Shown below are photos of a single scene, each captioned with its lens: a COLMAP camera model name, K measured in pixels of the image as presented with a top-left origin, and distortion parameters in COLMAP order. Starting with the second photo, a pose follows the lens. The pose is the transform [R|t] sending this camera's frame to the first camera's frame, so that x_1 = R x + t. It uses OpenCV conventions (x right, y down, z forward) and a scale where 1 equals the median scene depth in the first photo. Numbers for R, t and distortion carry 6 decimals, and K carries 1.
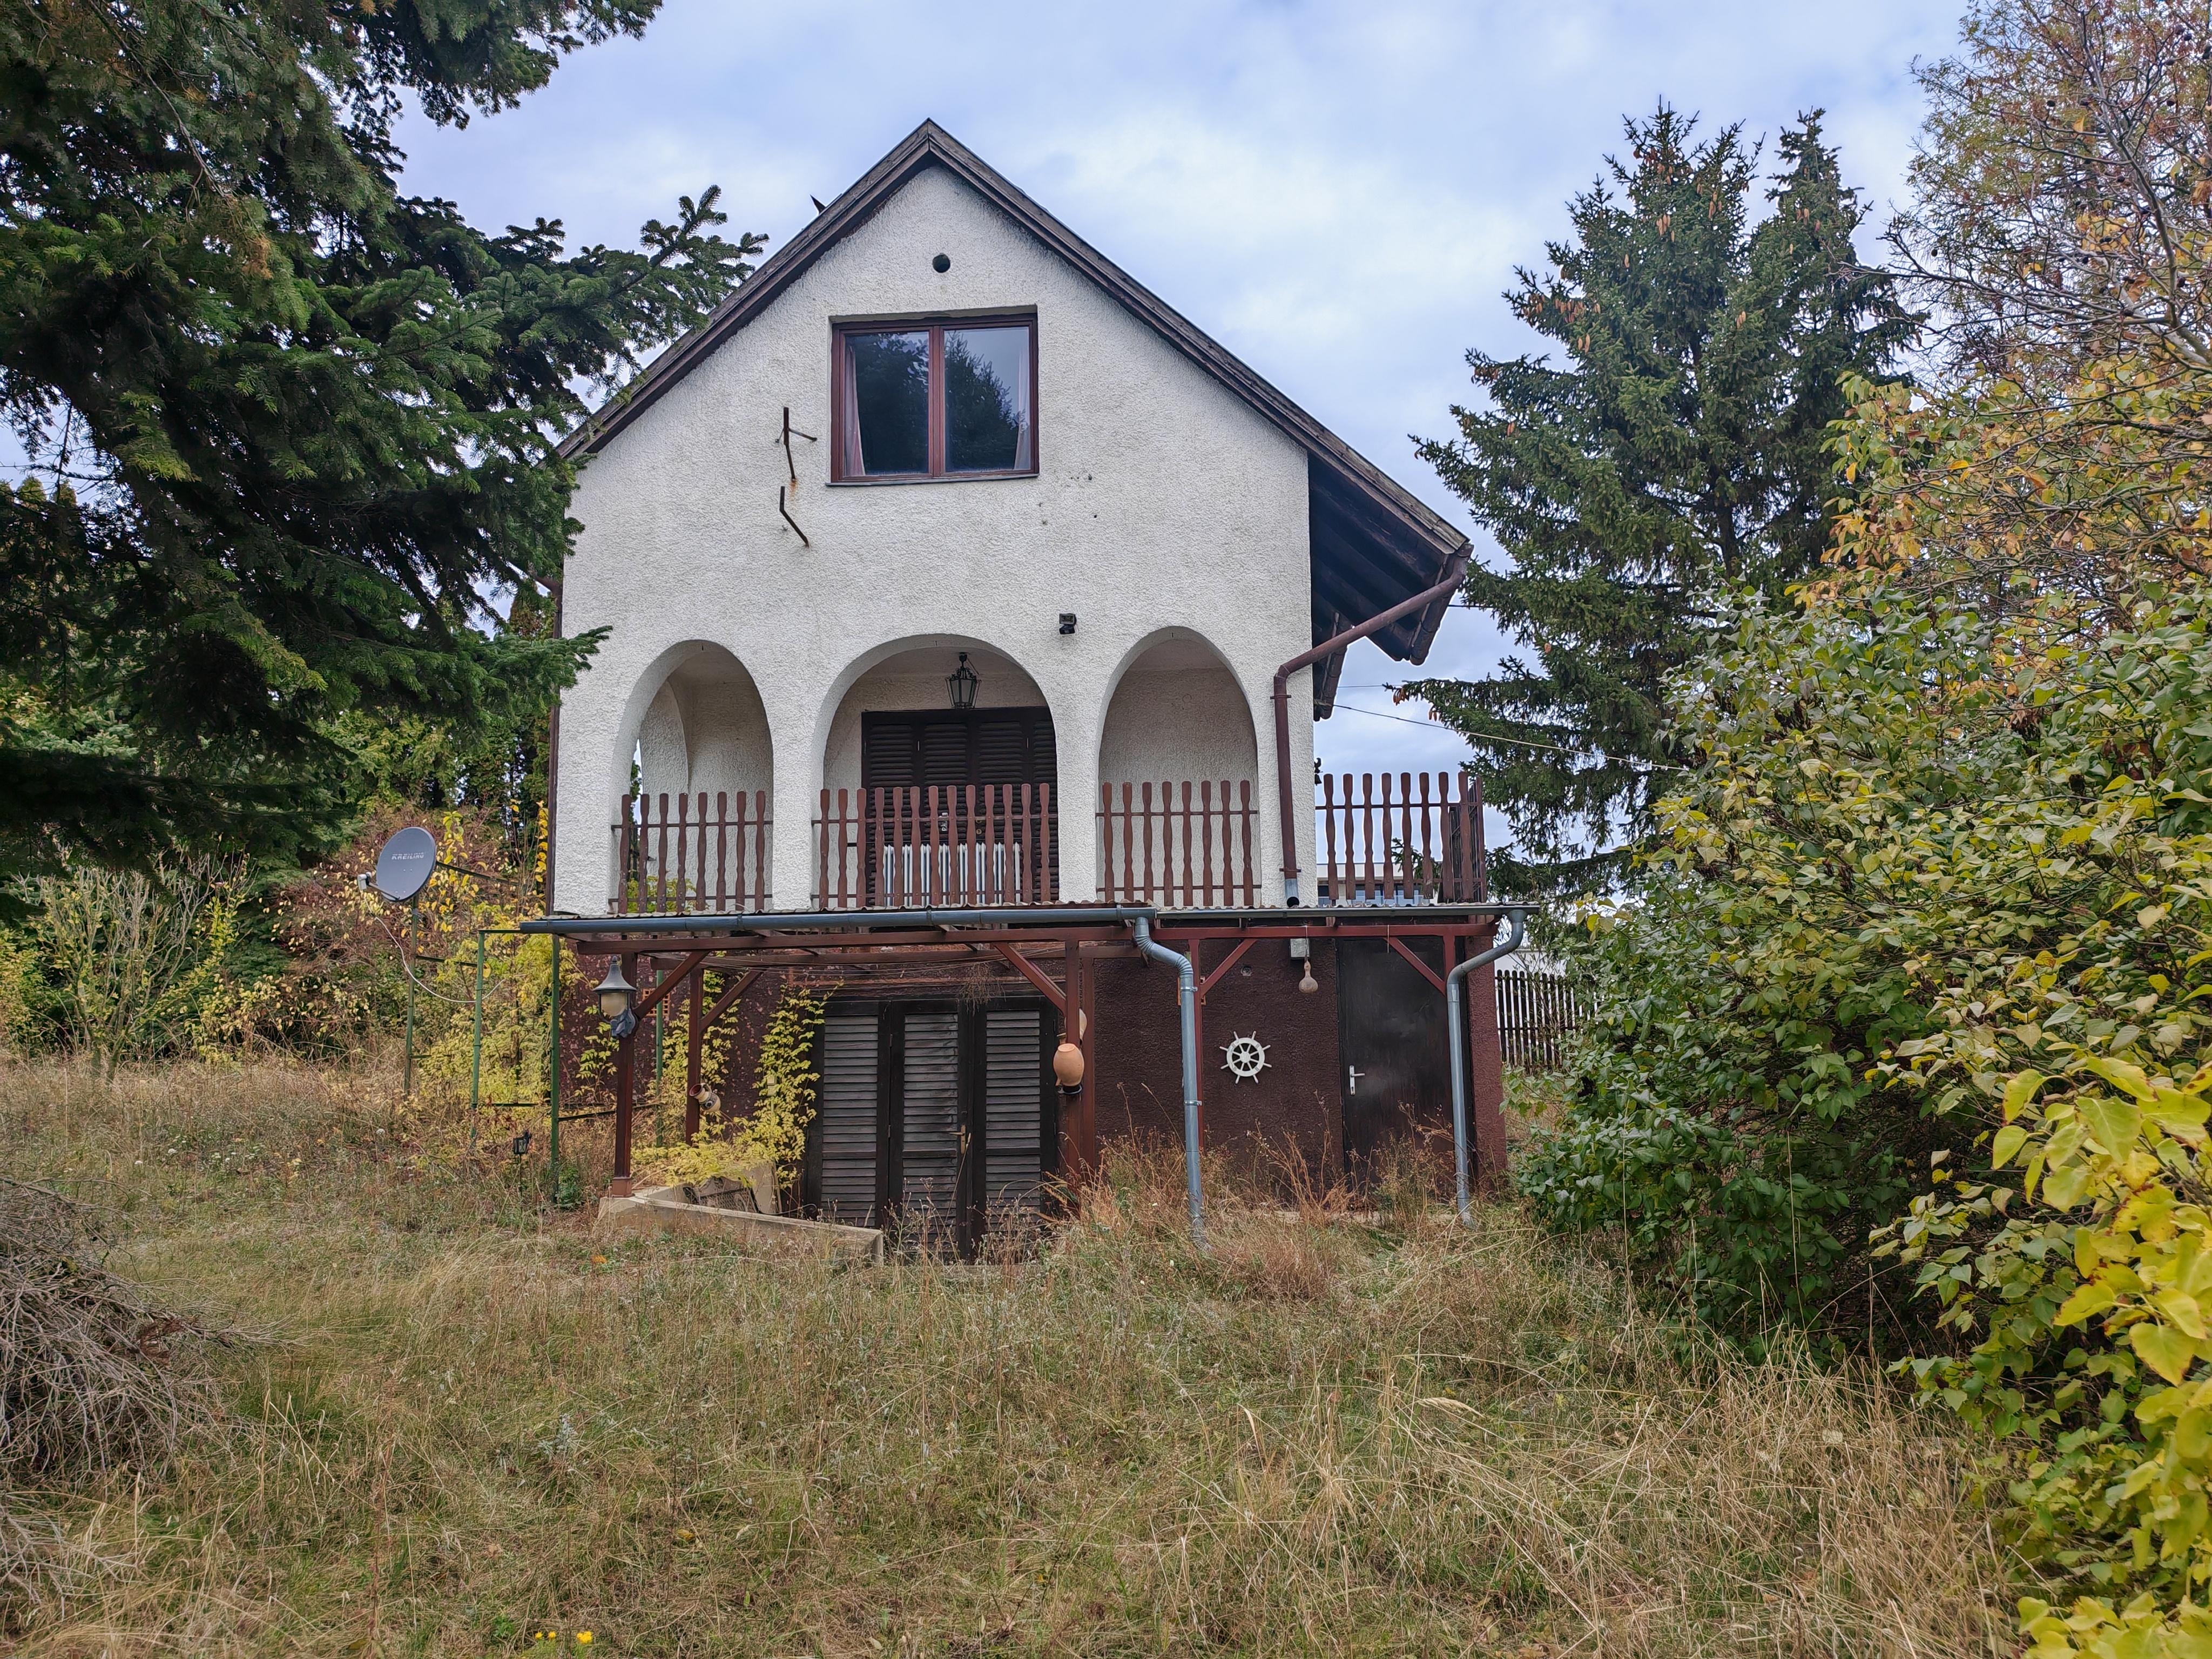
lens RADIAL K [[1609.4, 0, 1106.0], [0, 1609.4, 829.5], [0, 0, 1]] dist [-0.001209, -0.002244]
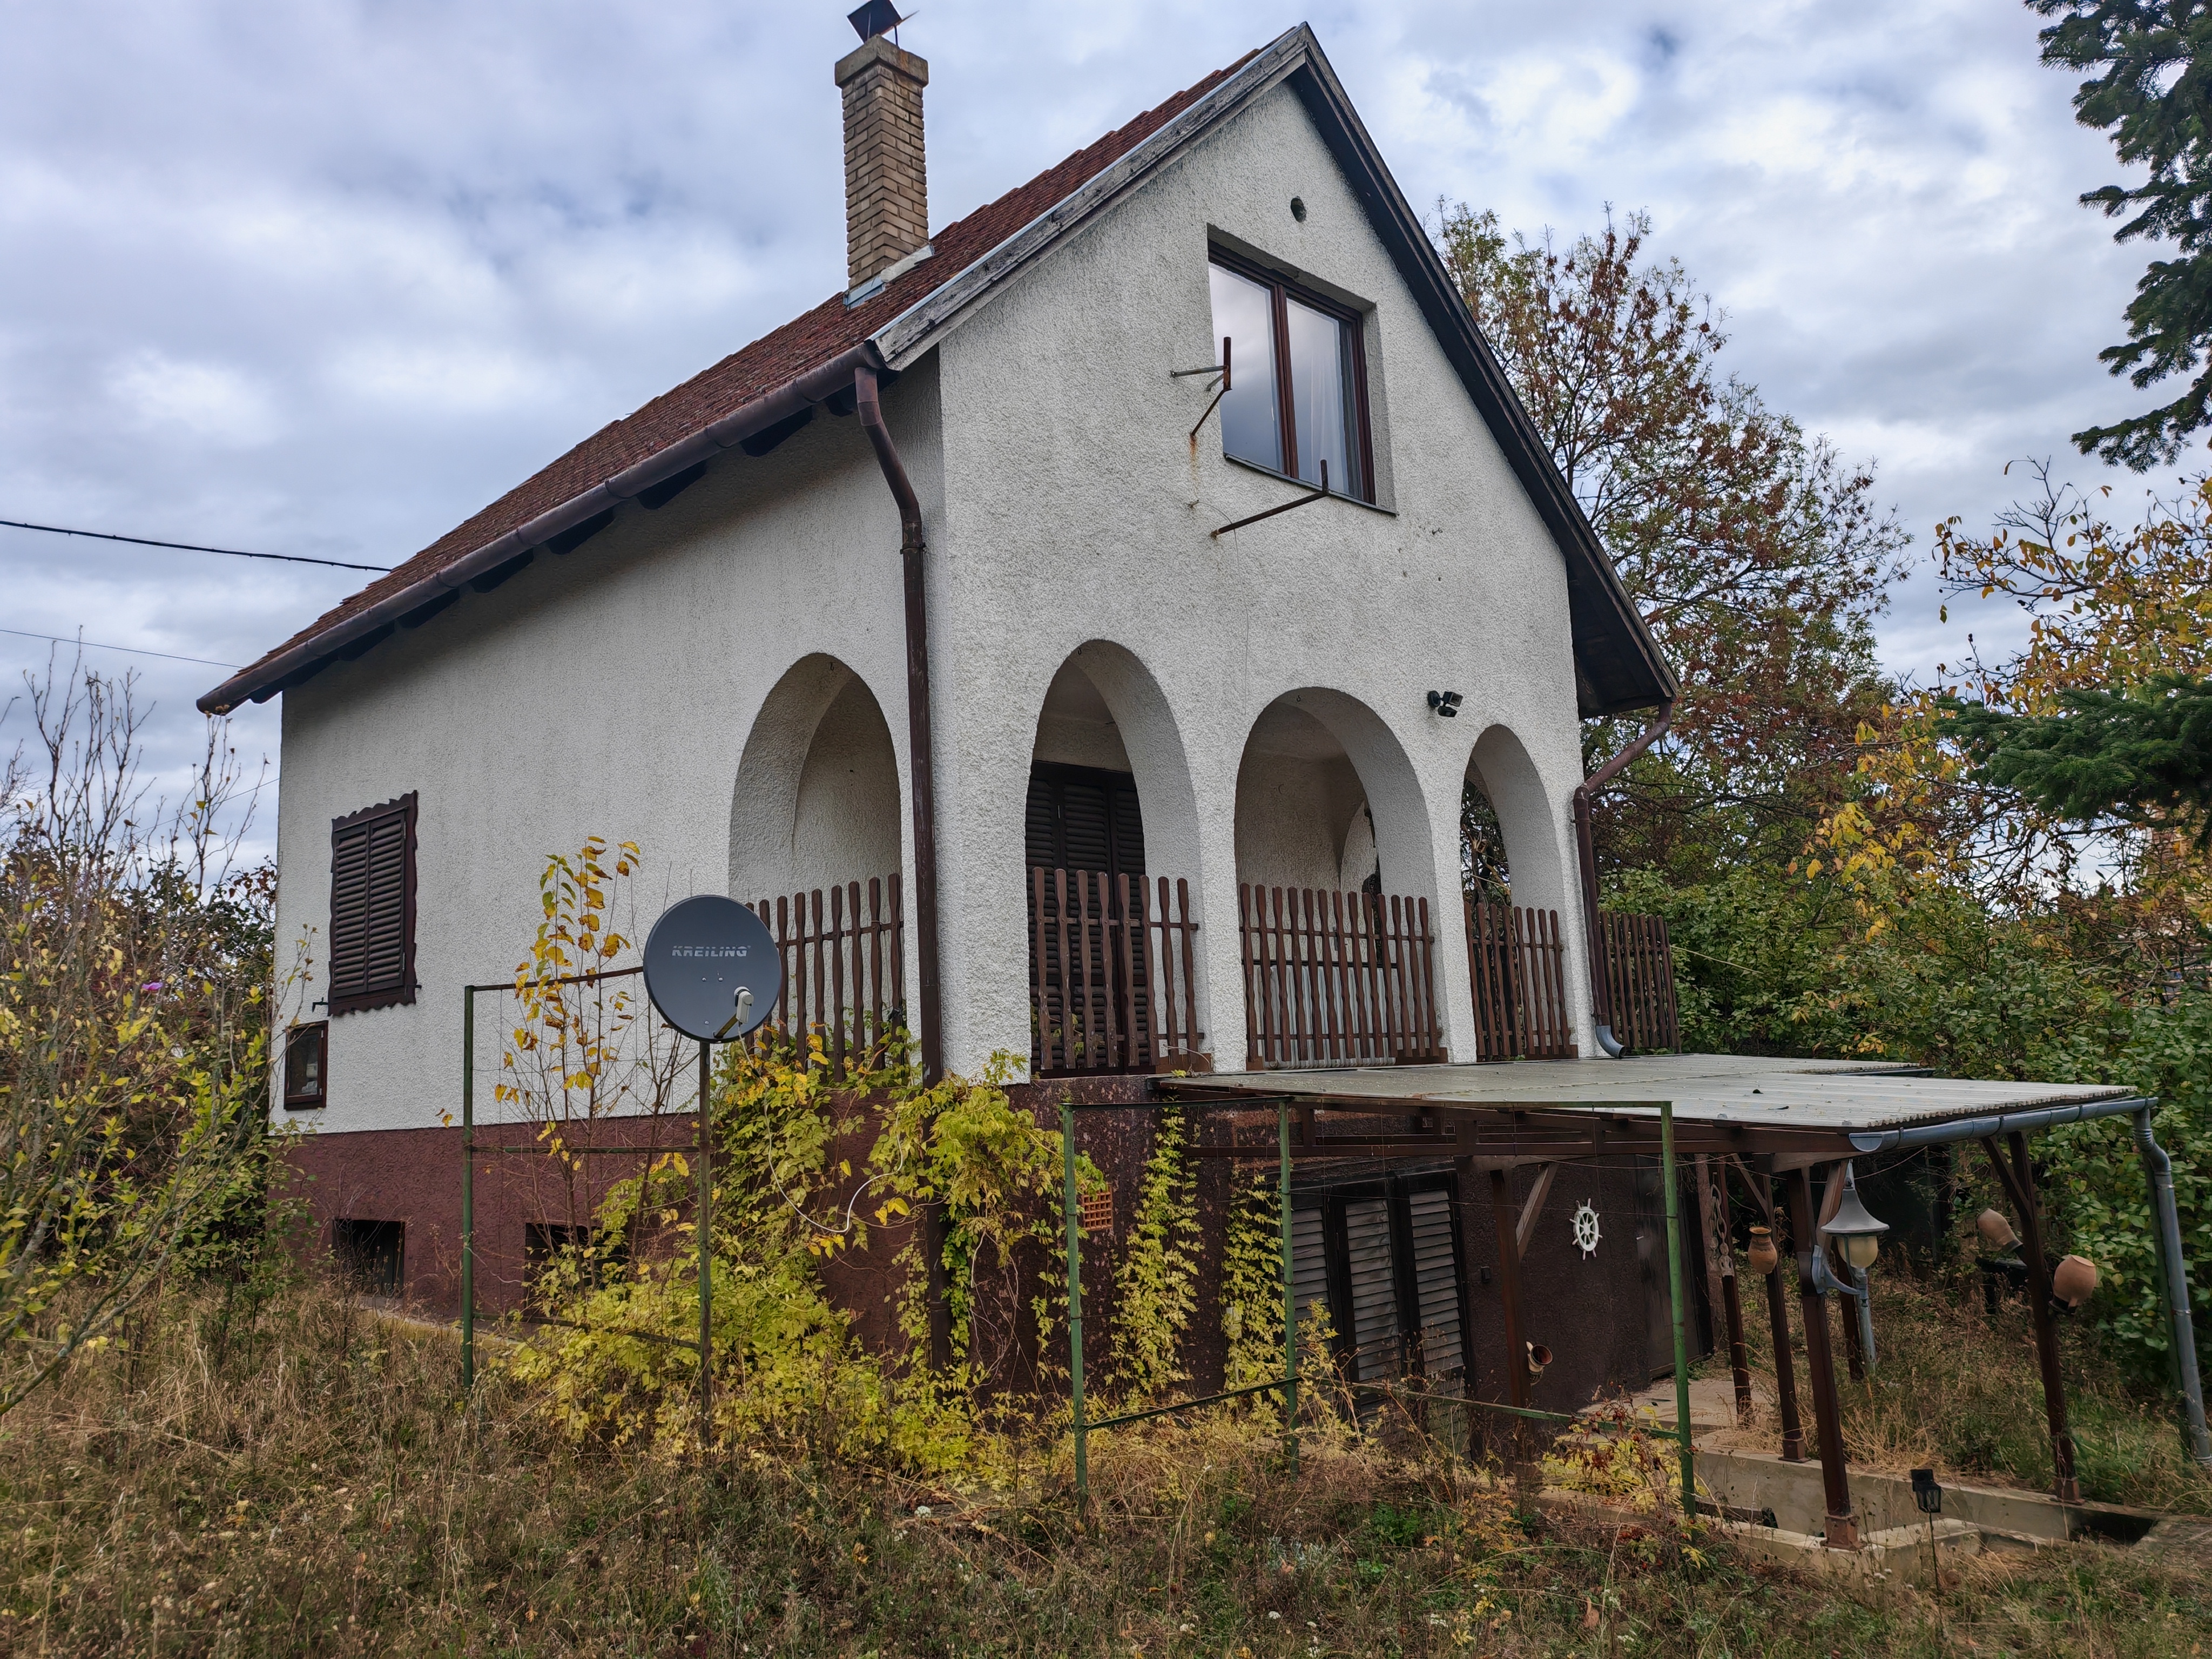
lens RADIAL K [[1609.4, 0, 1106.0], [0, 1609.4, 829.5], [0, 0, 1]] dist [-0.001209, -0.002244]
pose [[0.707316, 0.100420, 0.699728, -0.705805], [-0.079677, 0.994876, -0.062236, -0.000497], [-0.702393, -0.011732, 0.711693, 0.533895]]
